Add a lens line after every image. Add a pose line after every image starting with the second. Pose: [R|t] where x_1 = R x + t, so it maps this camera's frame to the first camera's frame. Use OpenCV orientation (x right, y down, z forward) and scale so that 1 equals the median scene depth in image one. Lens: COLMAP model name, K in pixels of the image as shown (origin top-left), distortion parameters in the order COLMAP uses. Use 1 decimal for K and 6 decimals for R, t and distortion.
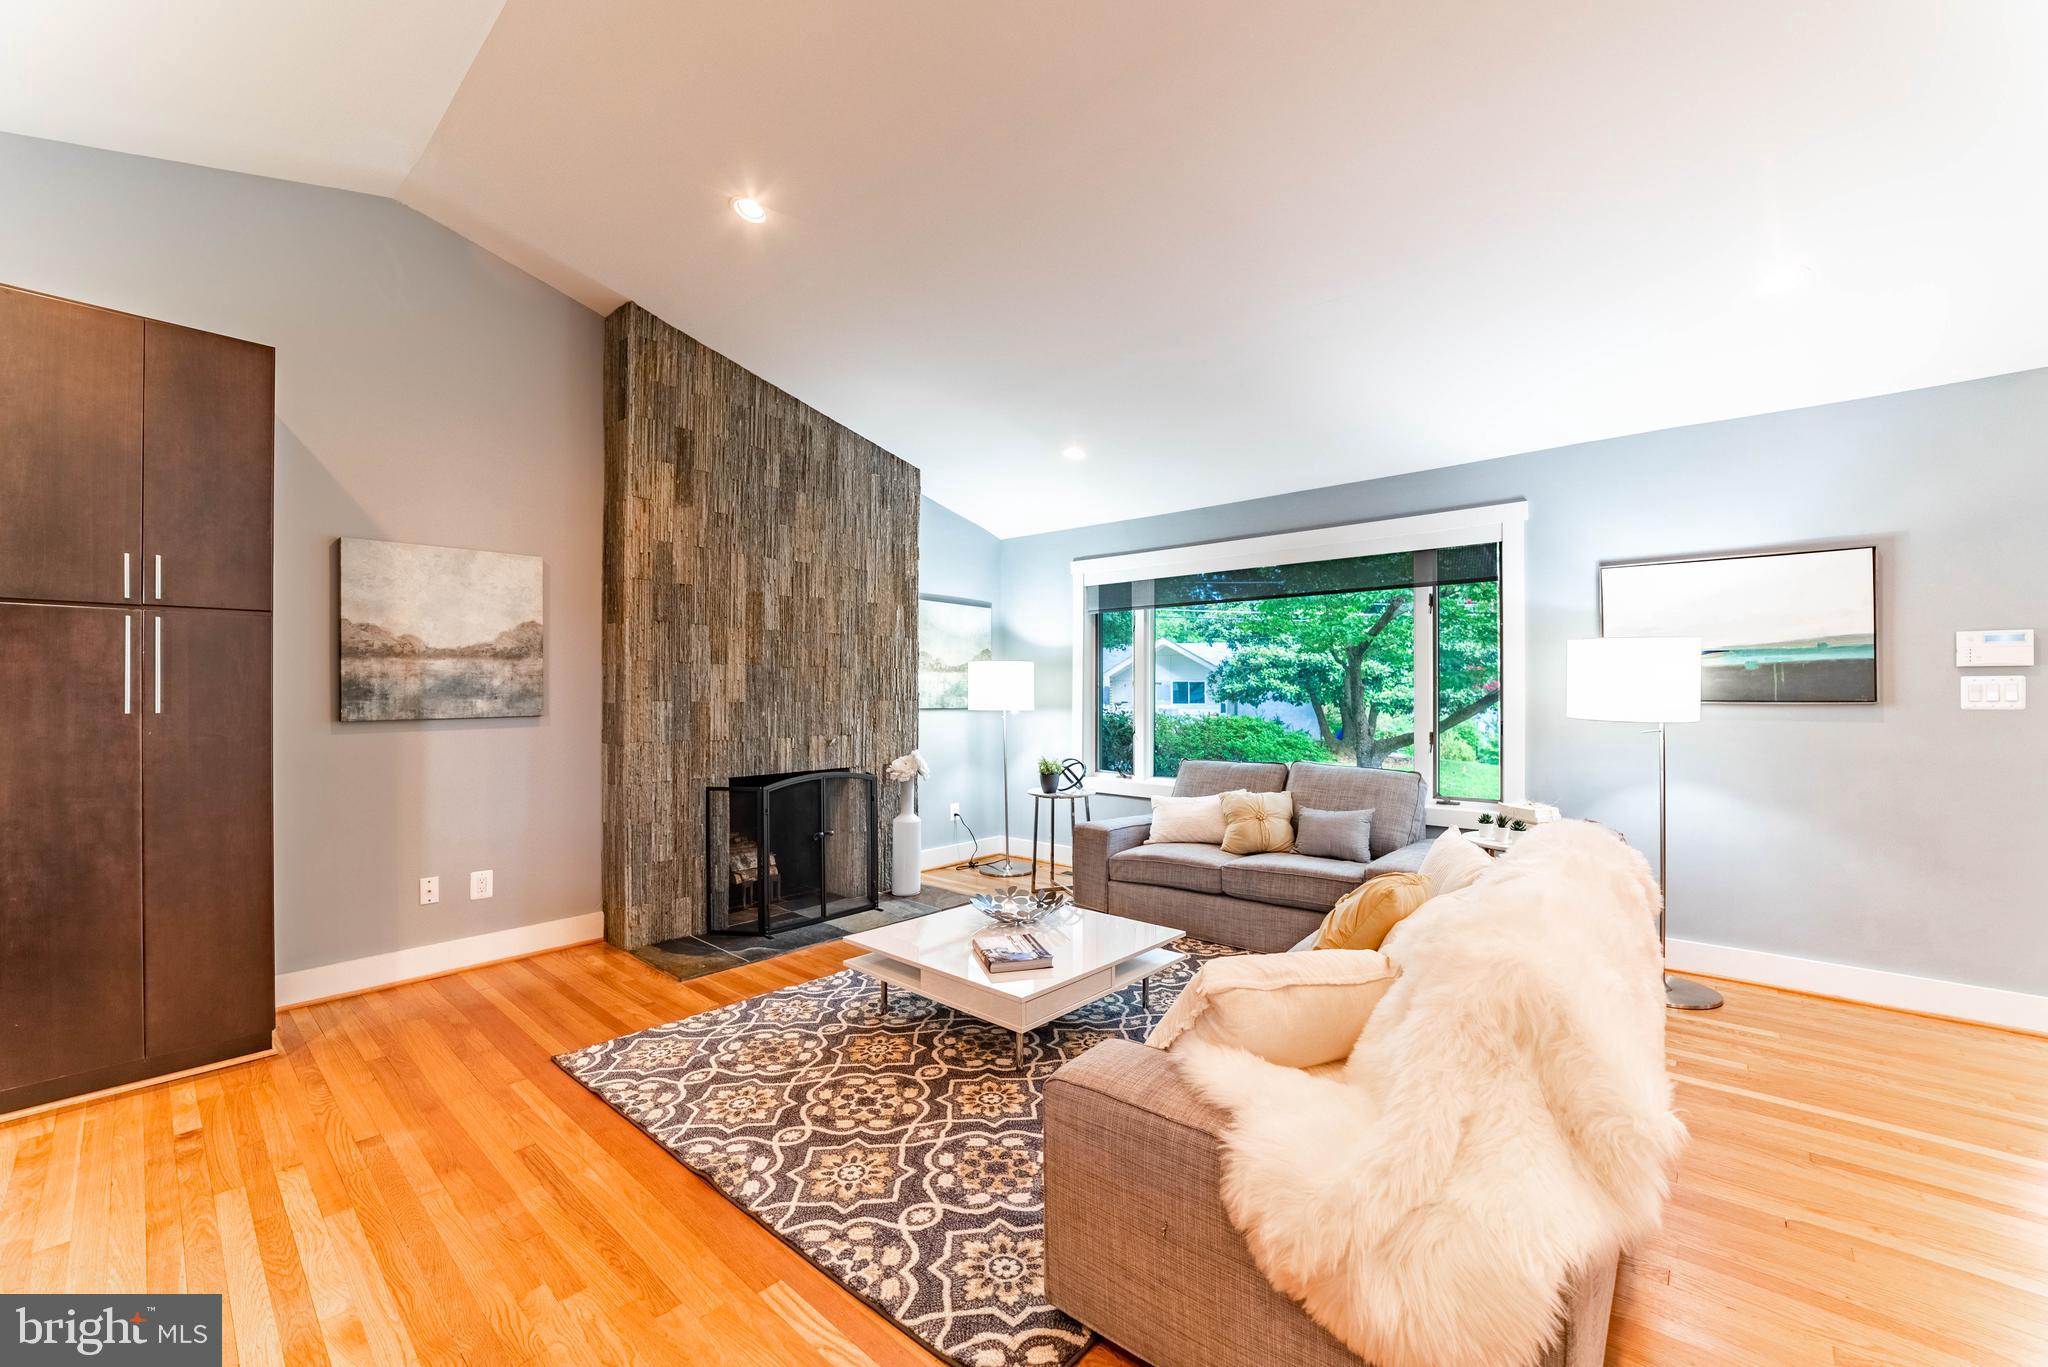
lens RADIAL K [[812.5, 0, 1036.0], [0, 812.5, 688.6], [0, 0, 1]] dist [-0.037104, 0.009287]
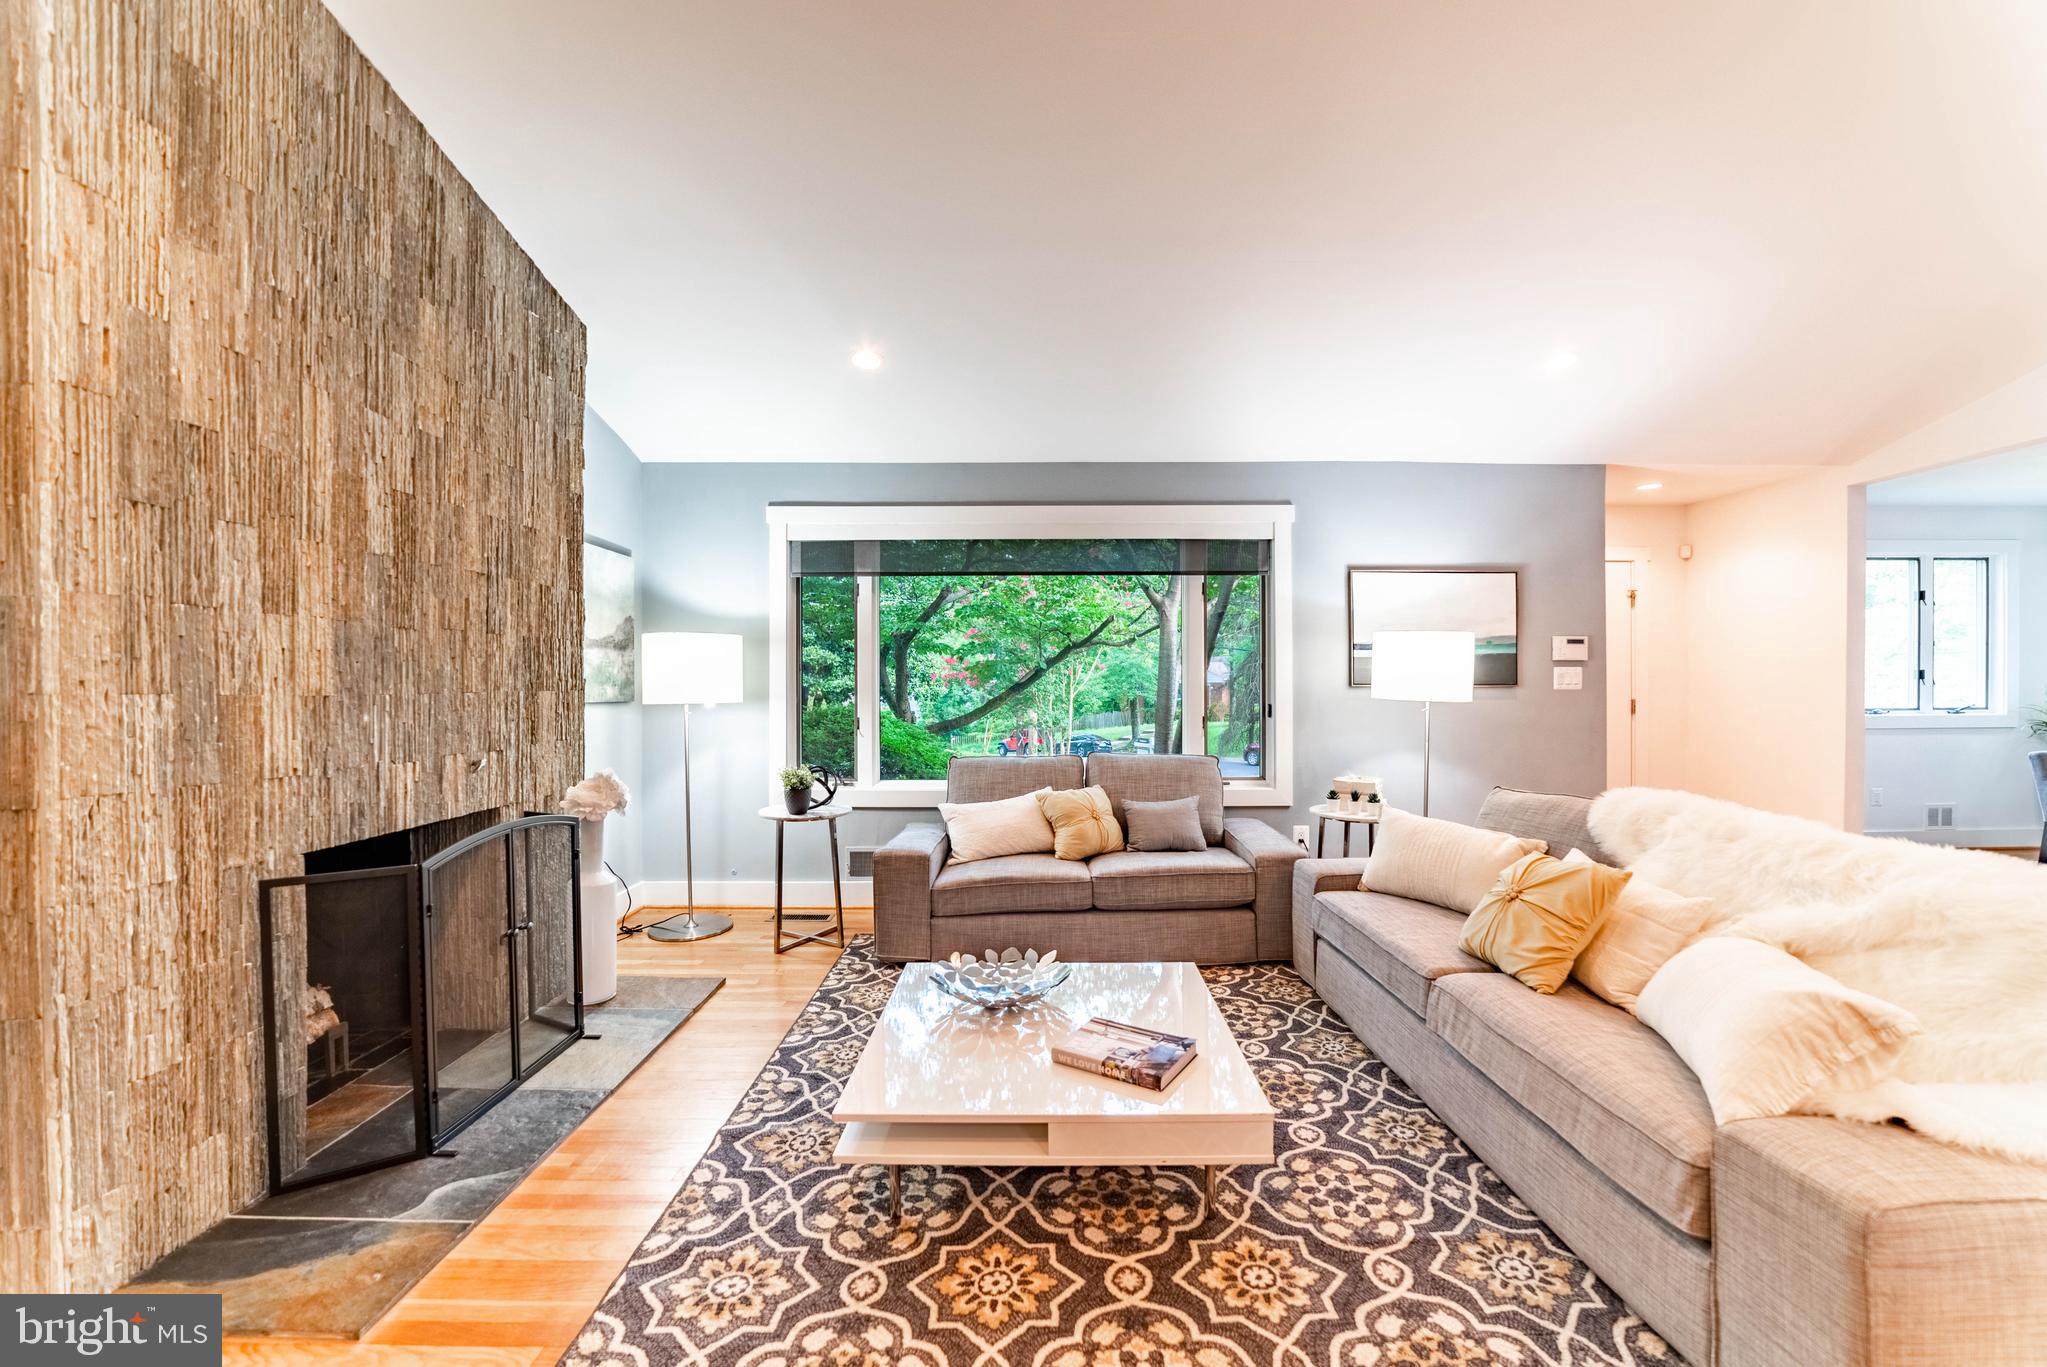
lens RADIAL K [[812.1, 0, 1035.5], [0, 812.1, 688.6], [0, 0, 1]] dist [-0.037104, 0.009287]
pose [[0.749141, -0.006661, 0.662377, -0.360568], [-0.001917, 0.999923, 0.012224, 0.006027], [-0.662407, -0.010427, 0.749071, 0.360221]]
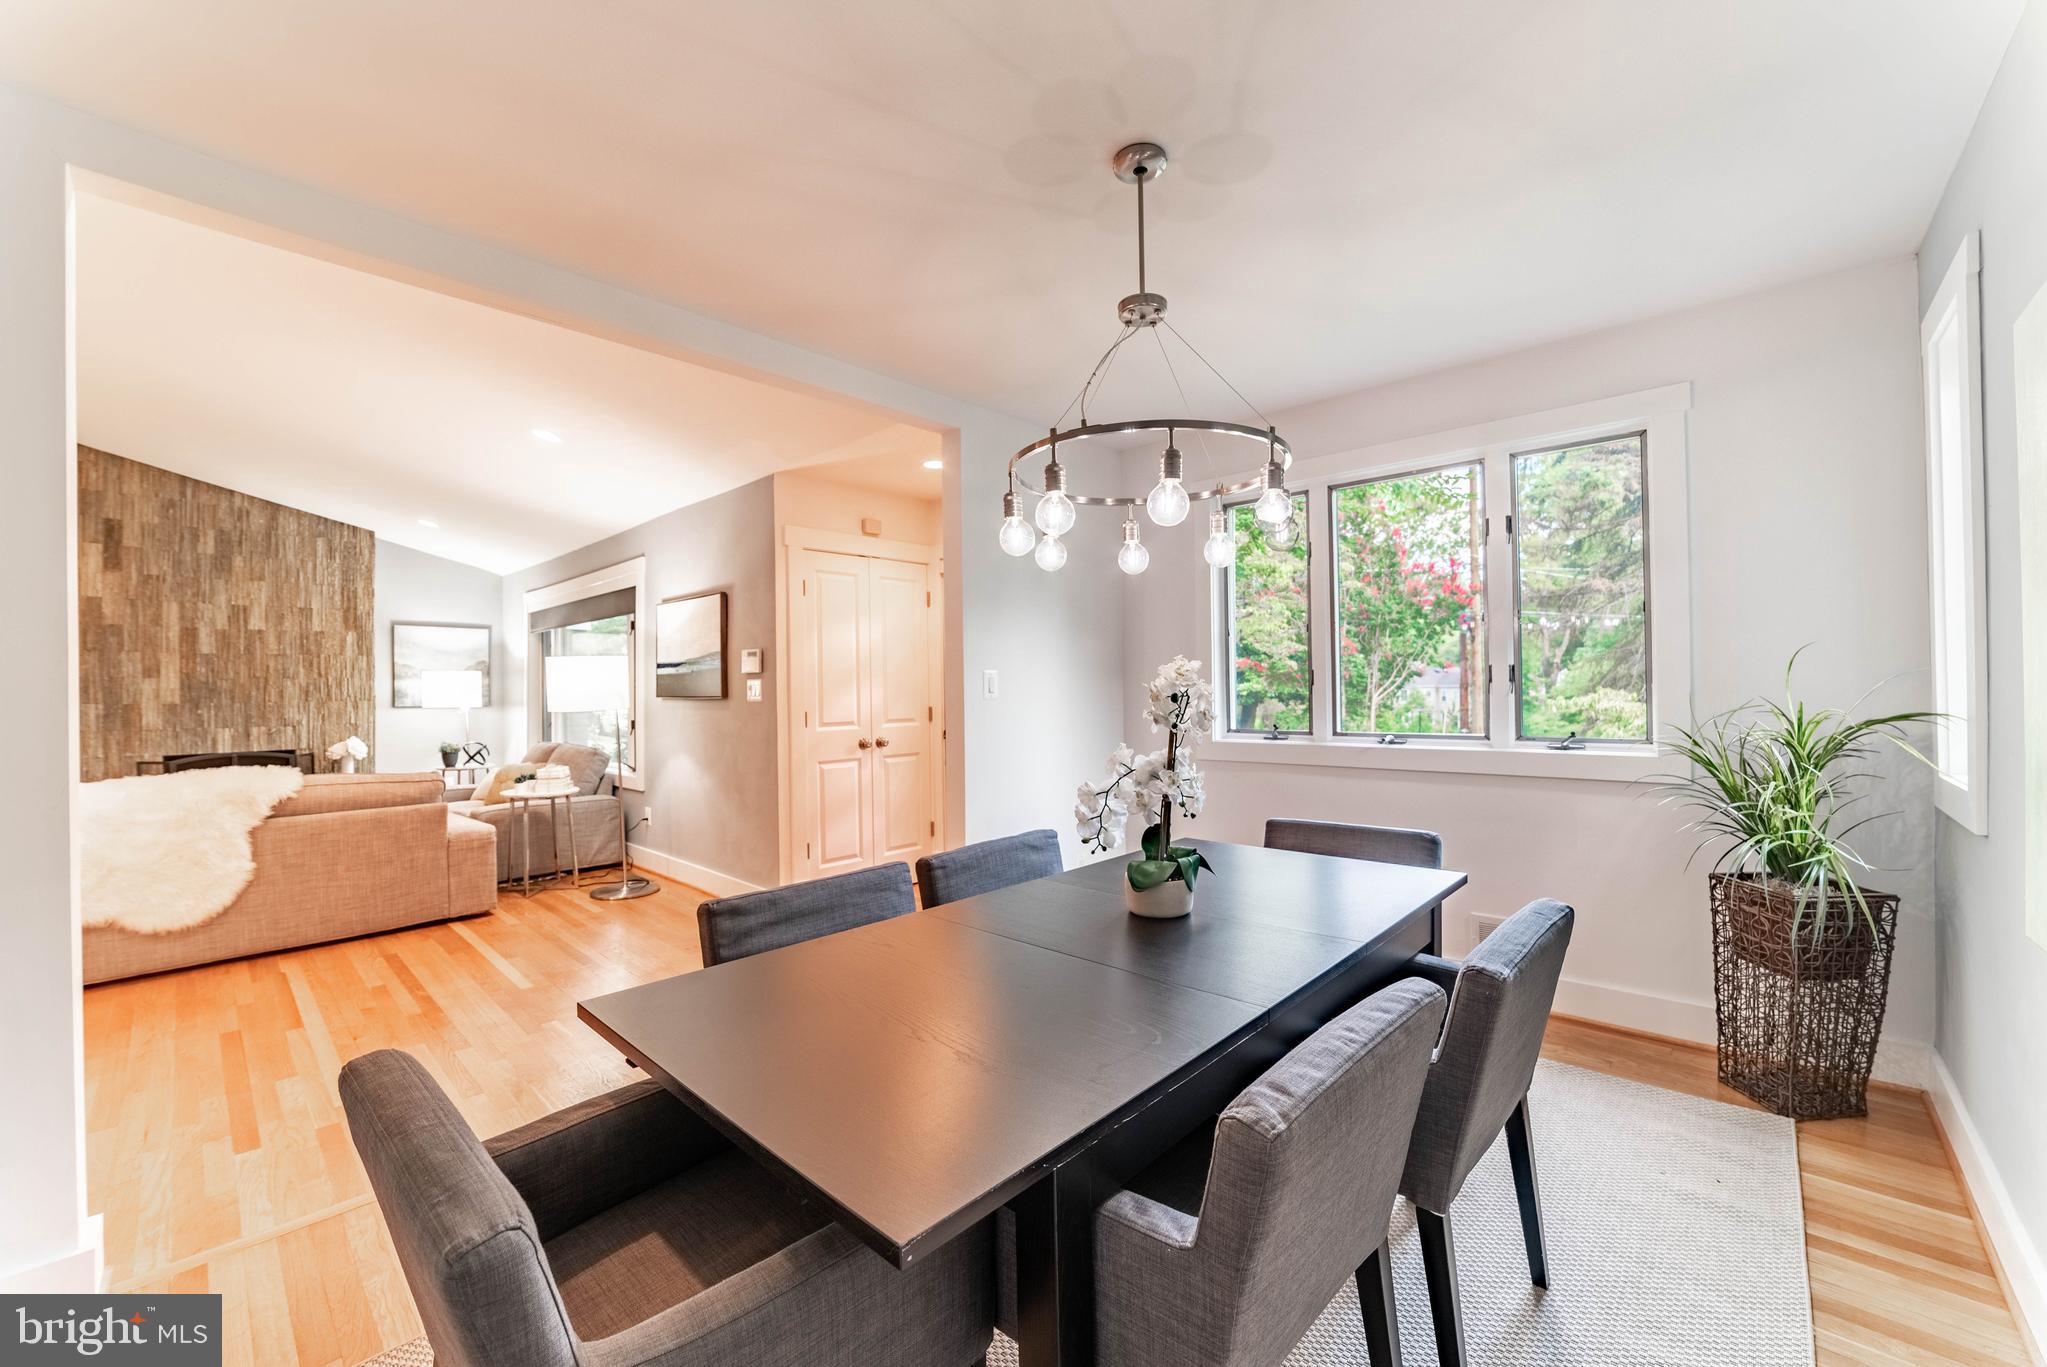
lens RADIAL K [[804.5, 0, 1032.8], [0, 804.5, 688.2], [0, 0, 1]] dist [-0.042857, 0.011663]
pose [[0.999611, -0.012270, -0.025039, 1.213790], [0.012425, 0.999905, 0.006042, -0.000721], [0.024962, -0.006351, 0.999668, -0.357500]]
